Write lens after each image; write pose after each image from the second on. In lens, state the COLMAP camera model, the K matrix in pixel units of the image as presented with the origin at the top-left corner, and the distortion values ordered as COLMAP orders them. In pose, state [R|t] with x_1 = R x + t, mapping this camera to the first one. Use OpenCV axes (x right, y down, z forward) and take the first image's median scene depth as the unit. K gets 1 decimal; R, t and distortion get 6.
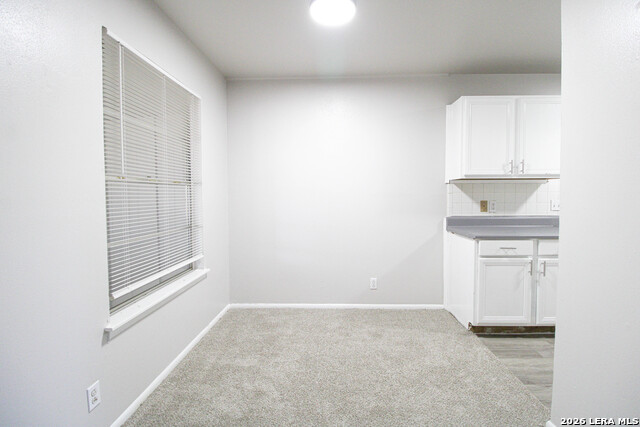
lens RADIAL K [[295.3, 0, 325.0], [0, 295.3, 206.4], [0, 0, 1]] dist [0.000337, -0.011890]
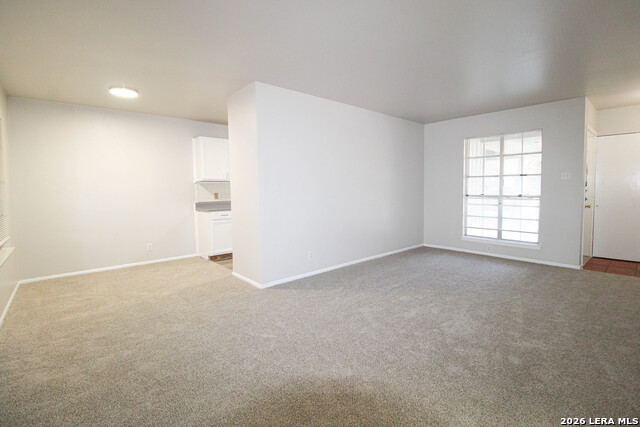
lens RADIAL K [[295.3, 0, 325.0], [0, 295.3, 206.4], [0, 0, 1]] dist [0.000337, -0.011890]
pose [[0.725503, -0.042848, 0.686884, -0.238952], [0.035599, 0.999060, 0.024722, 0.043074], [-0.687297, 0.006517, 0.726347, -0.816070]]
